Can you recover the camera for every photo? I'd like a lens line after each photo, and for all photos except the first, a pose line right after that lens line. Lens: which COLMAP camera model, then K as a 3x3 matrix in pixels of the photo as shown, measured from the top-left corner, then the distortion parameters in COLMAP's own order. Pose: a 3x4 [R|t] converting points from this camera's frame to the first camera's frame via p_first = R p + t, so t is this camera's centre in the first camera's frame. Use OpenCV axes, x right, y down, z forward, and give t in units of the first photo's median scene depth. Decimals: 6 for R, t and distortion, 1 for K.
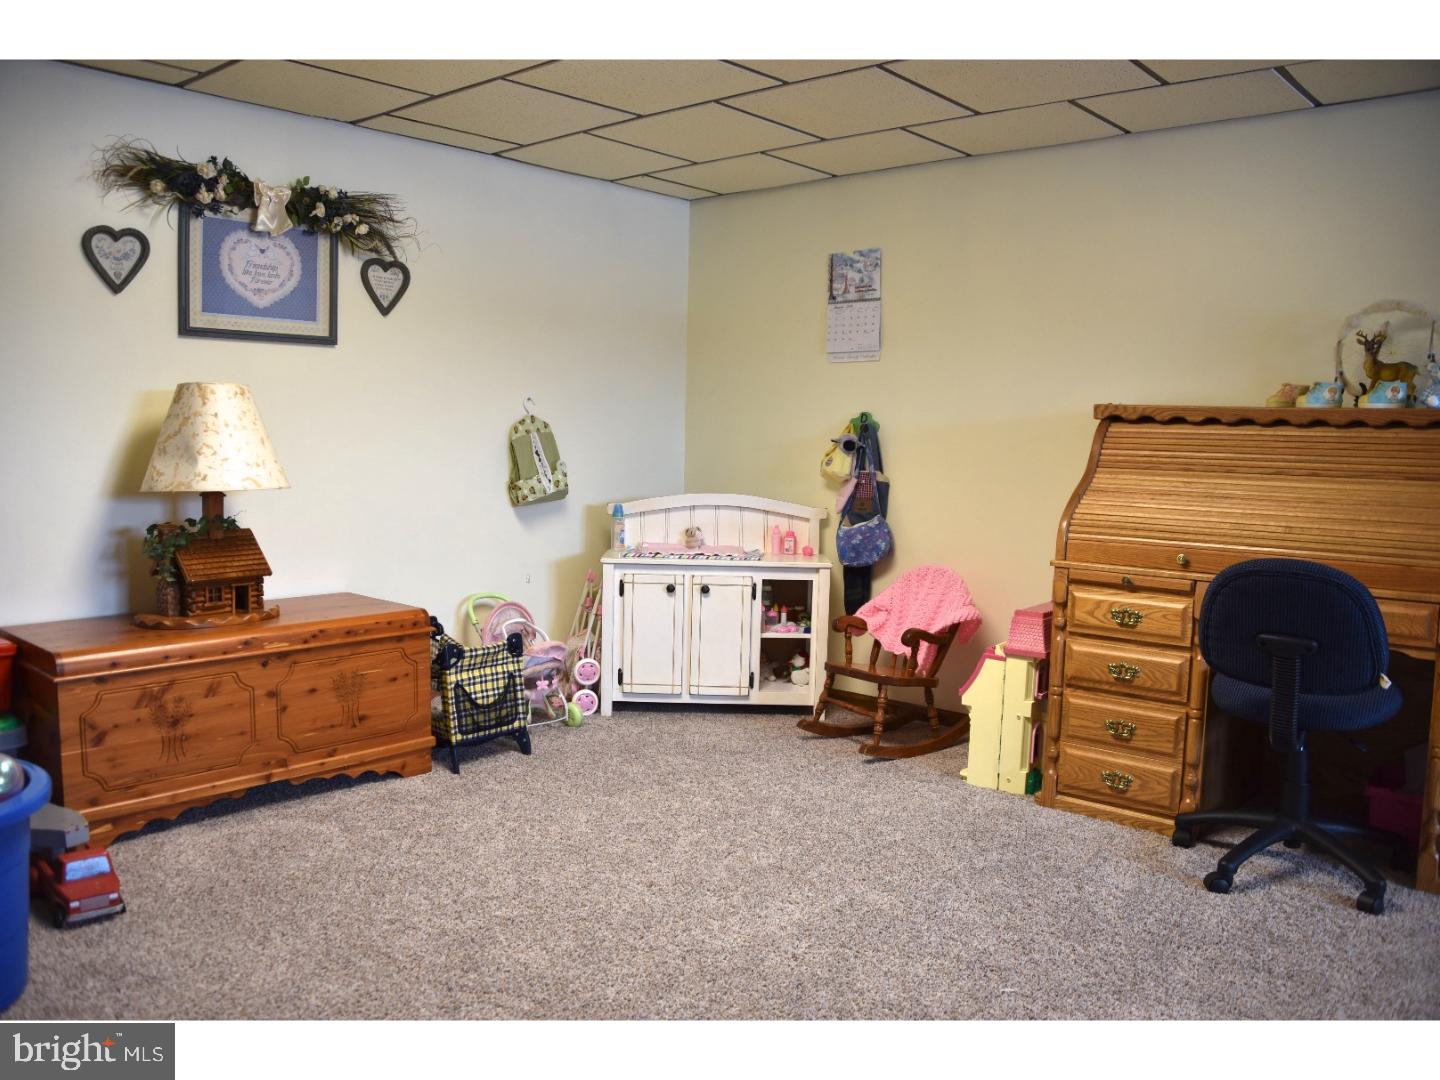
lens RADIAL K [[1162.8, 0, 723.4], [0, 1162.8, 537.5], [0, 0, 1]] dist [-0.127275, 0.054631]
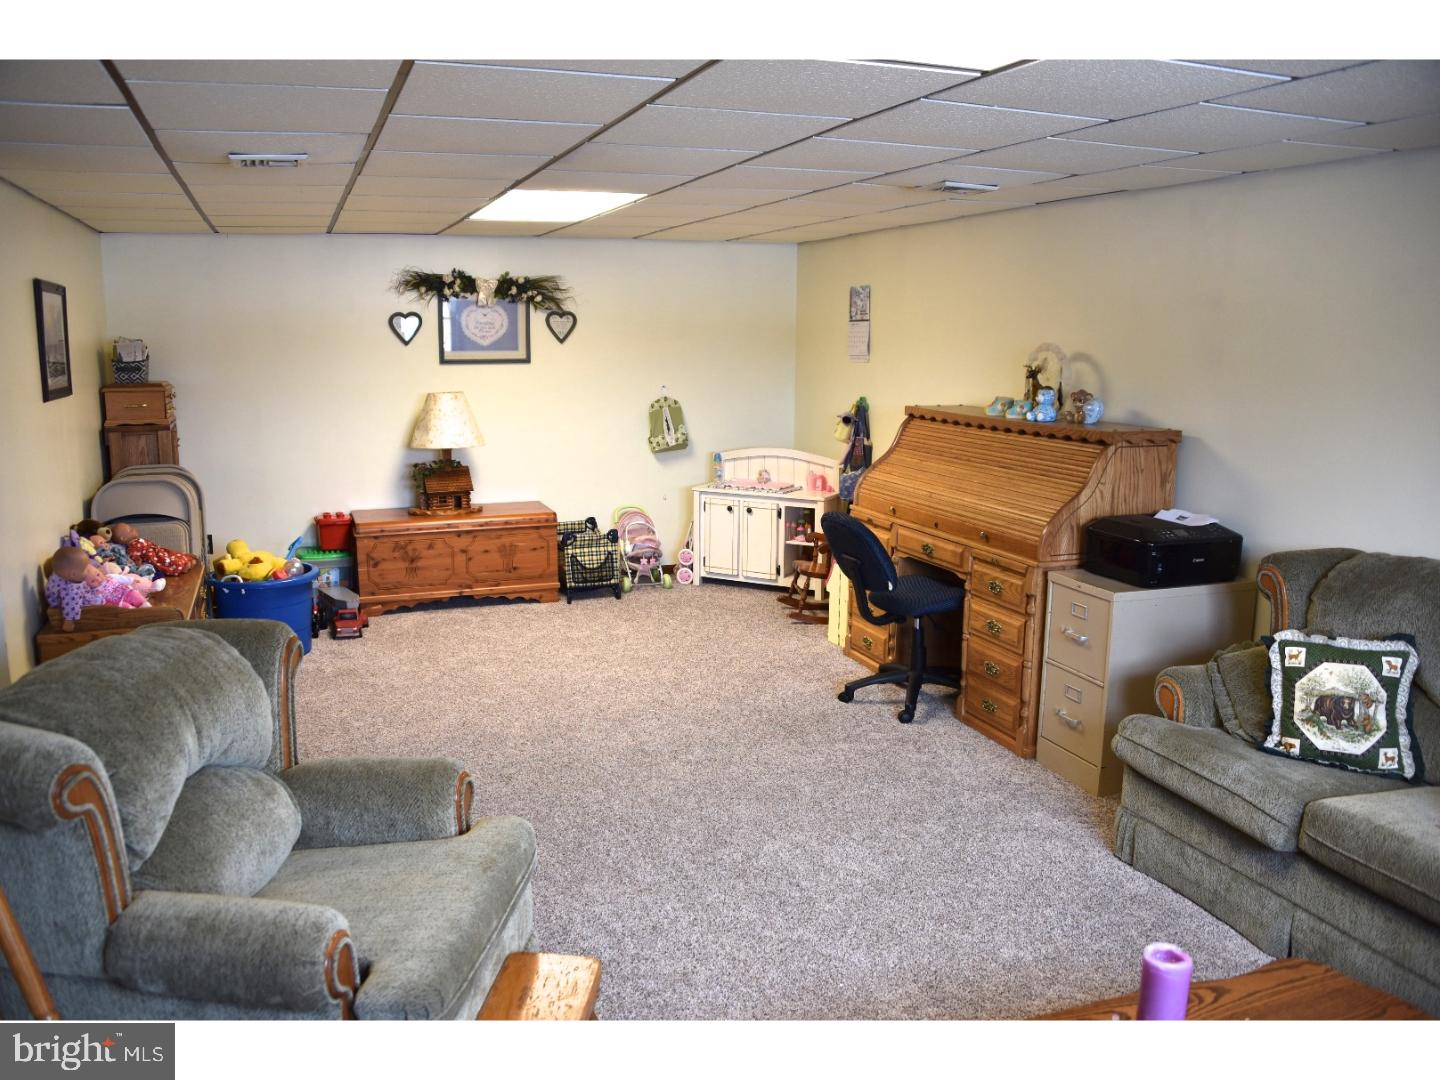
lens RADIAL K [[1162.8, 0, 716.9], [0, 1162.8, 547.7], [0, 0, 1]] dist [-0.127275, 0.054631]
pose [[0.881659, 0.072307, -0.466315, 0.821255], [-0.030373, 0.994837, 0.096835, -0.067677], [0.470909, -0.071212, 0.879303, -0.495609]]
